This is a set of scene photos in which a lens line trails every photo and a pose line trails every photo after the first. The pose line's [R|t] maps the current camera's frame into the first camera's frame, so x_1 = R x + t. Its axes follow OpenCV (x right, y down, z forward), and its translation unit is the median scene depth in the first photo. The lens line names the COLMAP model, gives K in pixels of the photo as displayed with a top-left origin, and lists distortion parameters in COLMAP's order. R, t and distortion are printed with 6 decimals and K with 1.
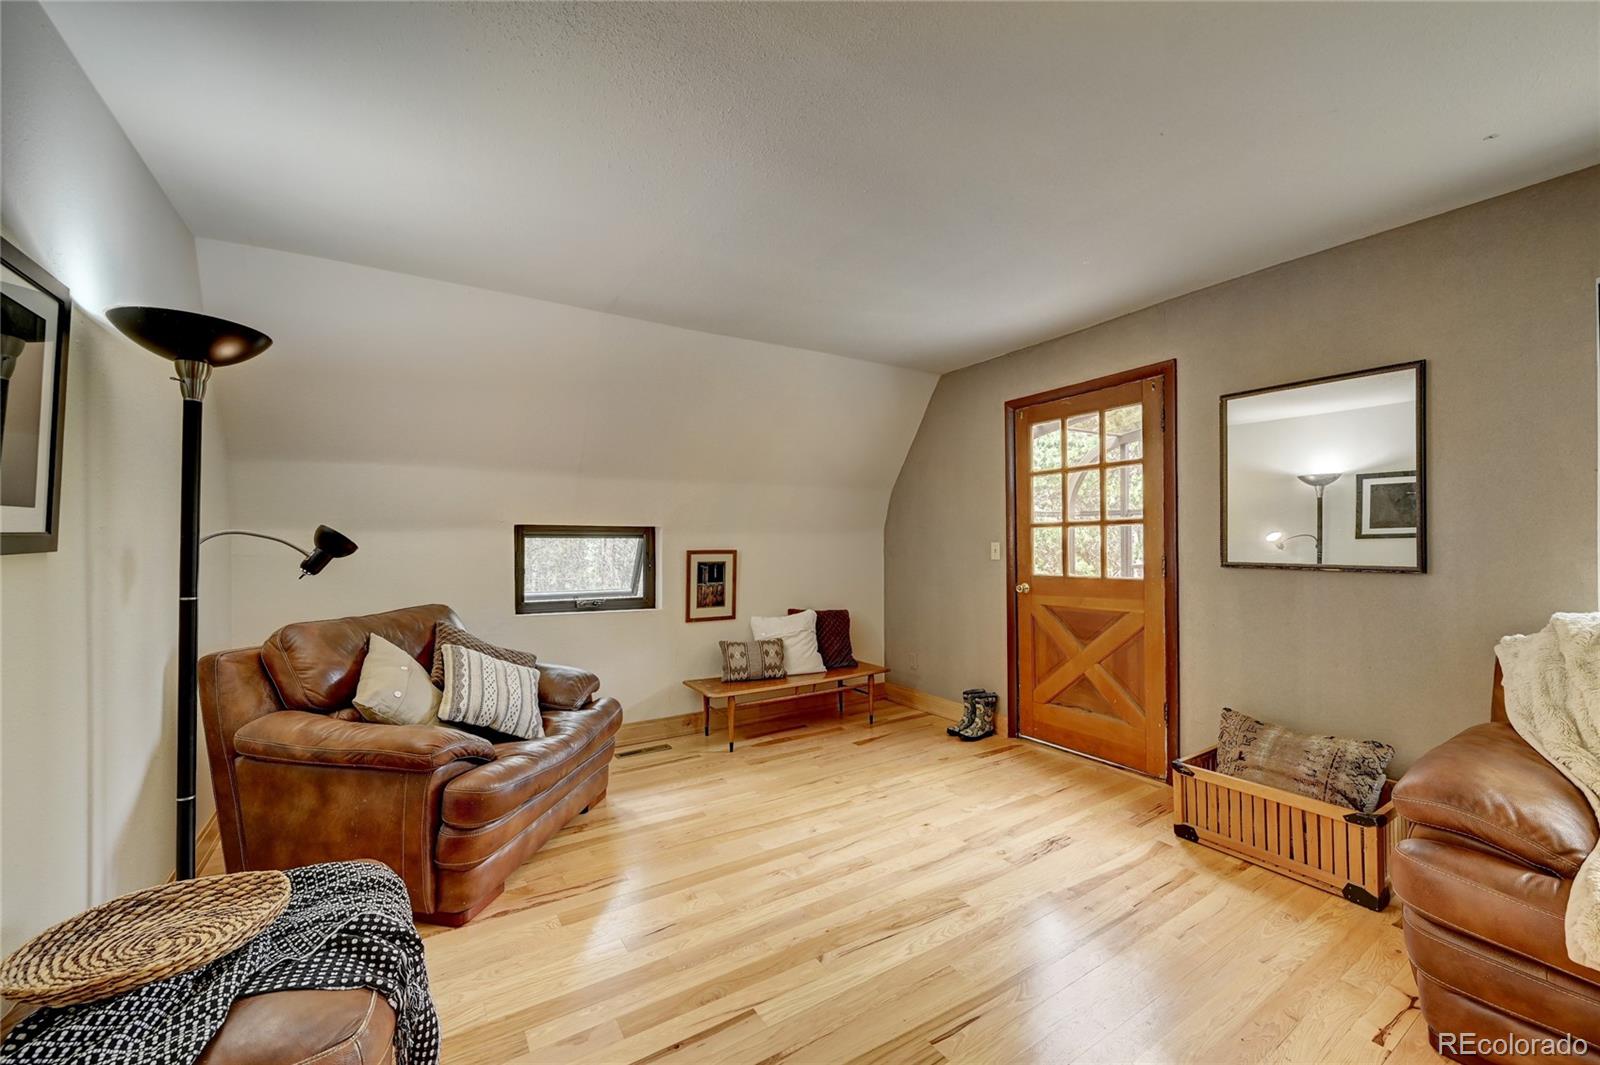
lens RADIAL K [[629.8, 0, 799.4], [0, 629.8, 537.1], [0, 0, 1]] dist [-0.002393, 0.000361]
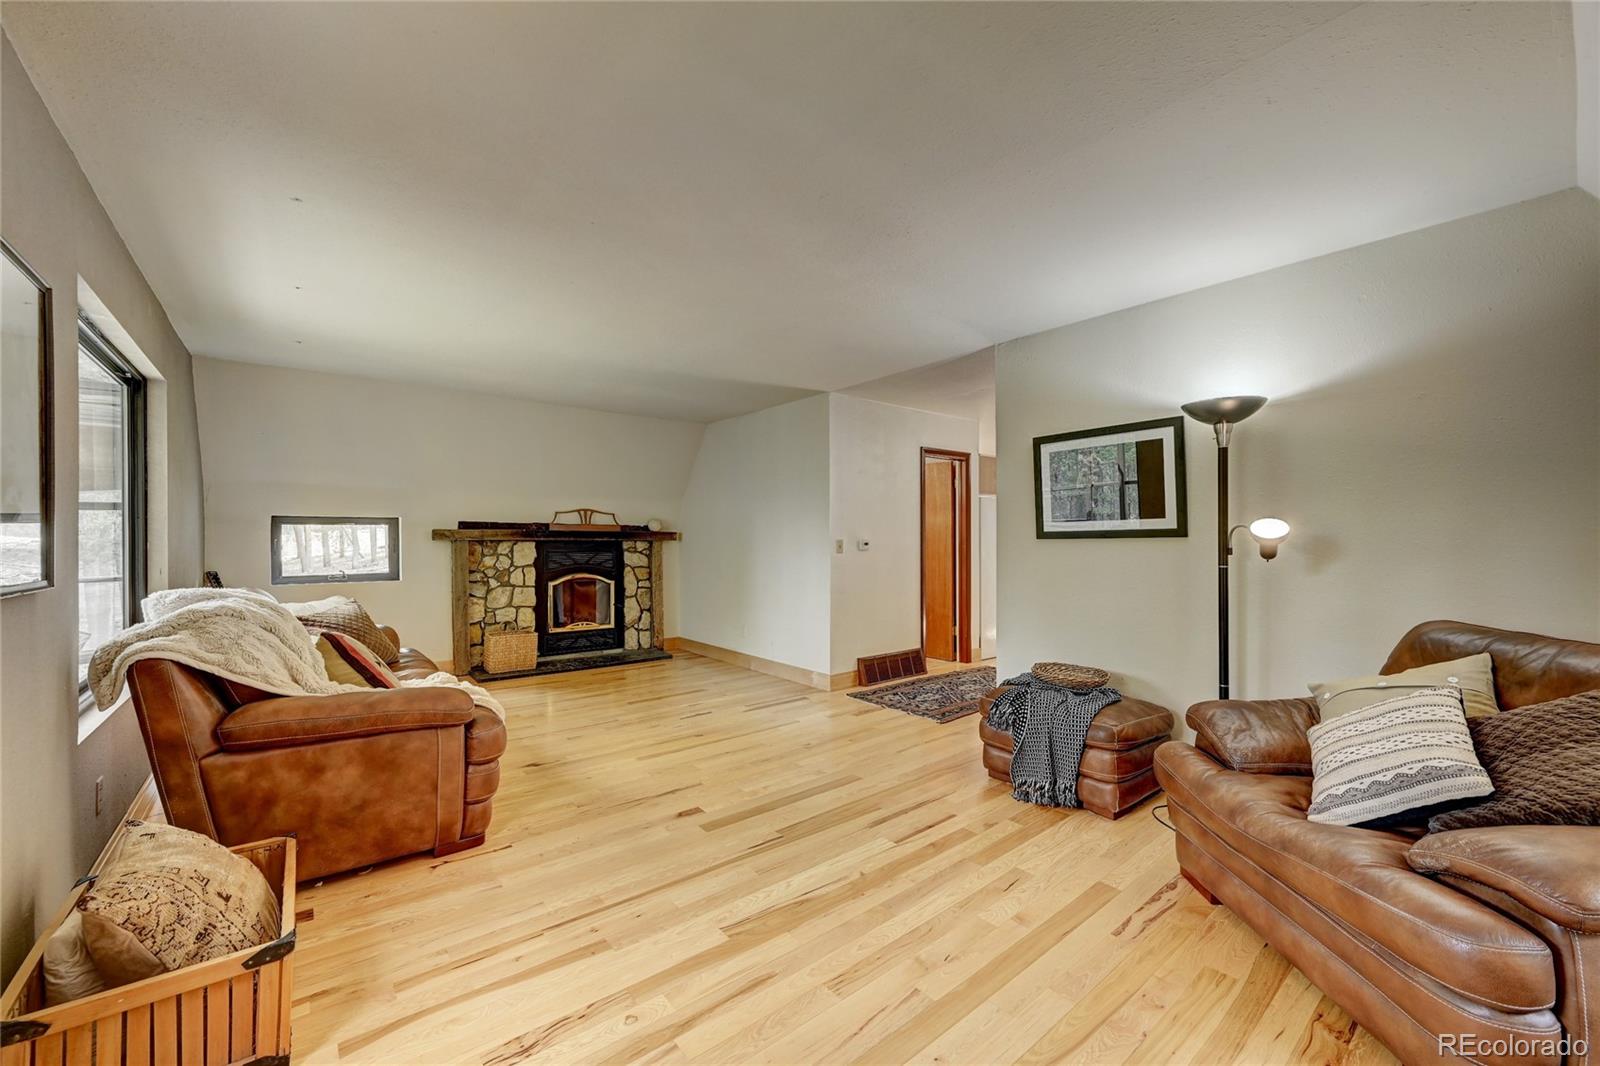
lens RADIAL K [[629.8, 0, 799.4], [0, 629.8, 537.6], [0, 0, 1]] dist [-0.002393, 0.000361]
pose [[-0.993986, 0.009445, -0.109102, 0.162940], [0.009807, 0.999948, -0.002775, 0.007097], [0.109070, -0.003828, -0.994027, 1.269902]]
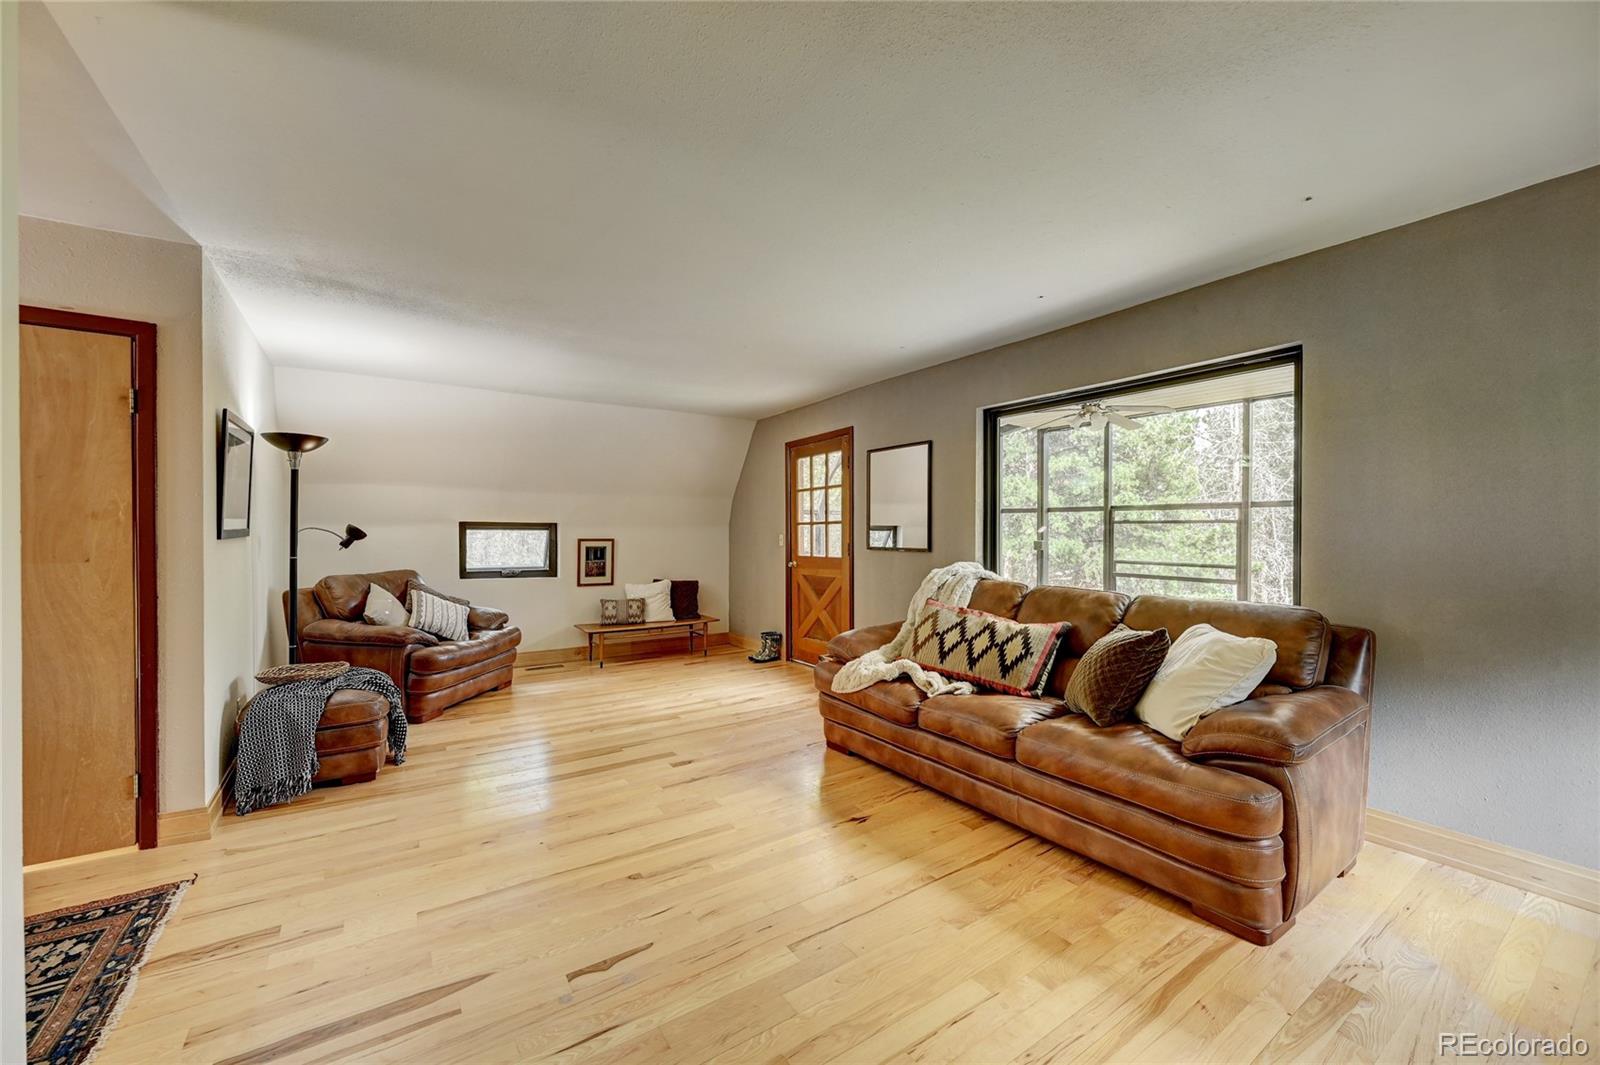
lens RADIAL K [[629.8, 0, 799.4], [0, 629.8, 537.1], [0, 0, 1]] dist [-0.002393, 0.000361]
pose [[0.999717, 0.004940, 0.023288, 0.390016], [-0.005254, 0.999895, 0.013479, -0.007457], [-0.023219, -0.013597, 0.999638, -0.641671]]
